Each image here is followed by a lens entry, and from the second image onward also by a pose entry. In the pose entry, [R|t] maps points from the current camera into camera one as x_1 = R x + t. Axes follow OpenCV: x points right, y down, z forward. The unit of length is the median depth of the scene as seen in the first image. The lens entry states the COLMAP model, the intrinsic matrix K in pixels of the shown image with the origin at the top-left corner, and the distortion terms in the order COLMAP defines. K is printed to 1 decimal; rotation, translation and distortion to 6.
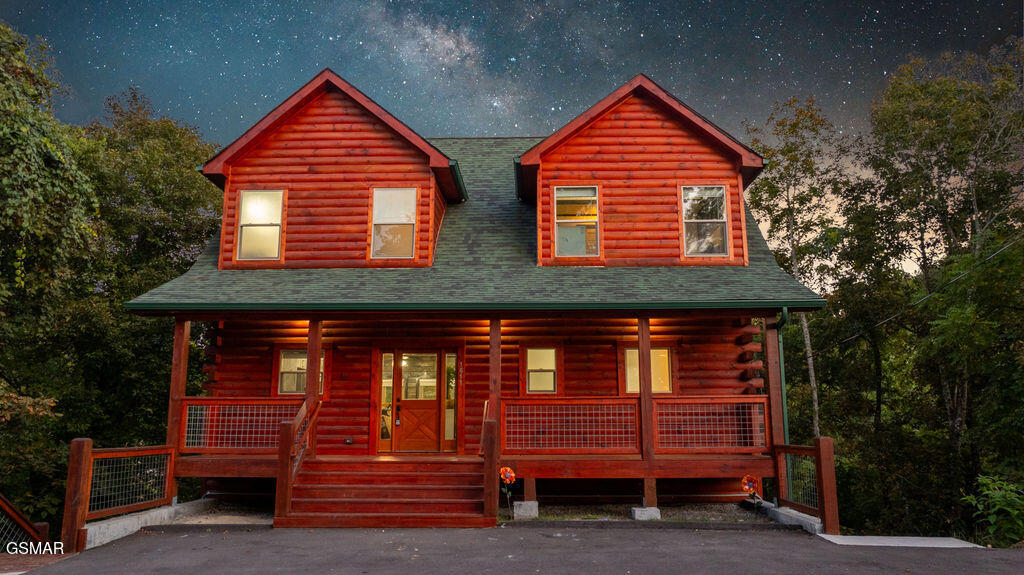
lens RADIAL K [[731.1, 0, 508.4], [0, 731.1, 285.2], [0, 0, 1]] dist [-0.028033, 0.034059]
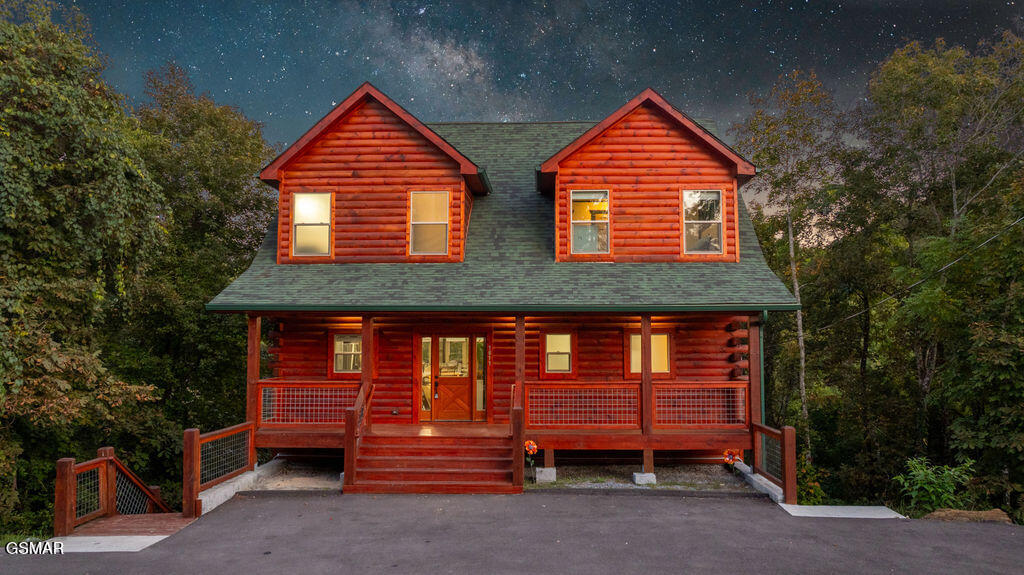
lens RADIAL K [[731.1, 0, 514.9], [0, 731.1, 285.8], [0, 0, 1]] dist [-0.028033, 0.034059]
pose [[0.999979, -0.001232, -0.006343, -0.017145], [0.001957, 0.993294, 0.115600, -0.126286], [0.006158, -0.115610, 0.993276, -0.150489]]
